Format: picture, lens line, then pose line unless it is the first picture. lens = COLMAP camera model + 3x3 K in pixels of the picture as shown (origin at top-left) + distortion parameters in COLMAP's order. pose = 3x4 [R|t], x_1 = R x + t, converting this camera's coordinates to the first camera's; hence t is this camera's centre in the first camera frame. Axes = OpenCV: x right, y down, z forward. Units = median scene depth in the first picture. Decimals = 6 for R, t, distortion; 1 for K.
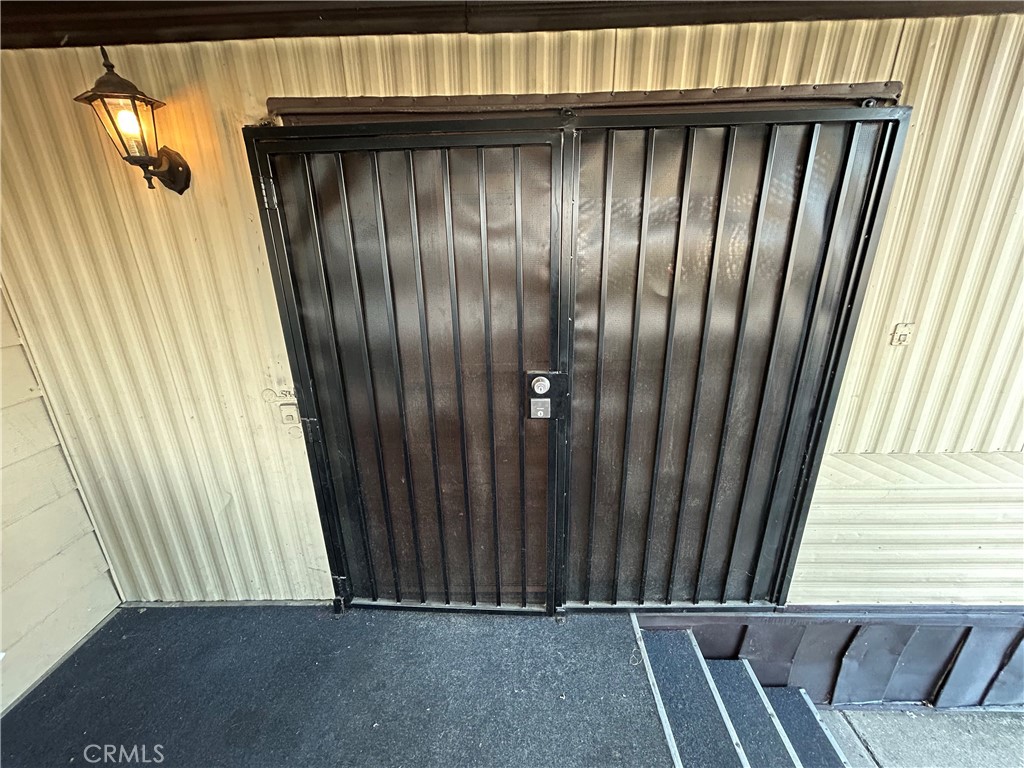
lens RADIAL K [[413.2, 0, 514.4], [0, 413.2, 382.3], [0, 0, 1]] dist [0.001340, -0.000347]
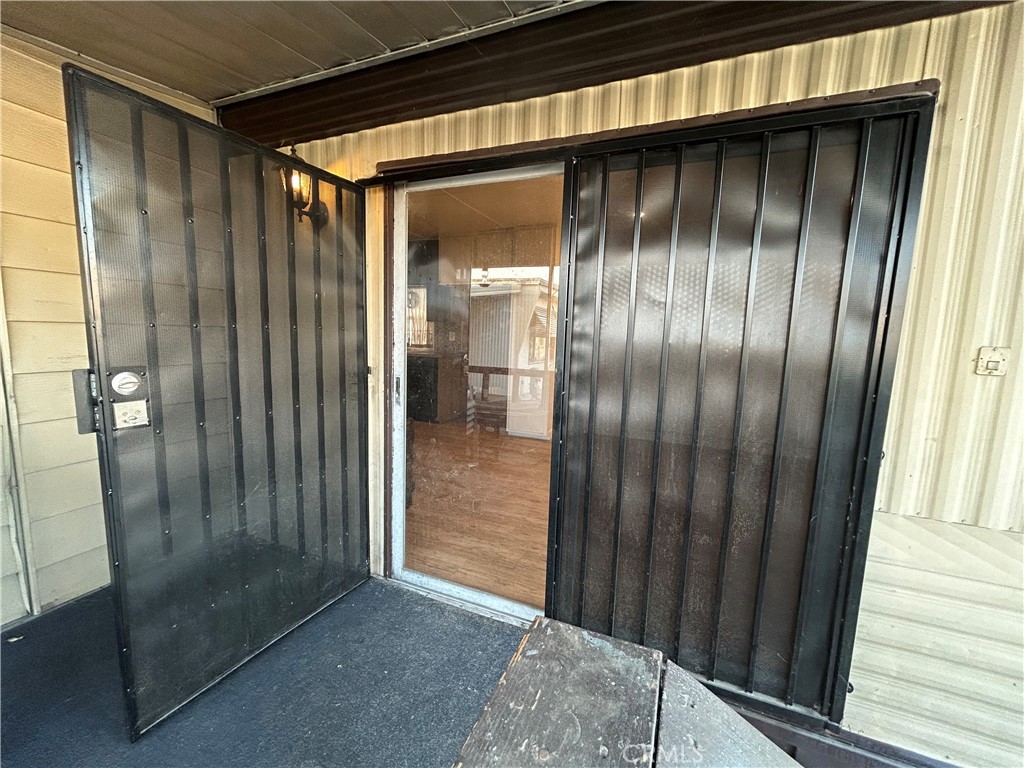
lens RADIAL K [[413.2, 0, 509.3], [0, 413.2, 375.9], [0, 0, 1]] dist [0.001340, -0.000347]
pose [[0.928227, 0.089962, -0.360973, 0.436170], [-0.161763, 0.971391, -0.173876, 0.223189], [0.335004, 0.219788, 0.916223, -0.013562]]
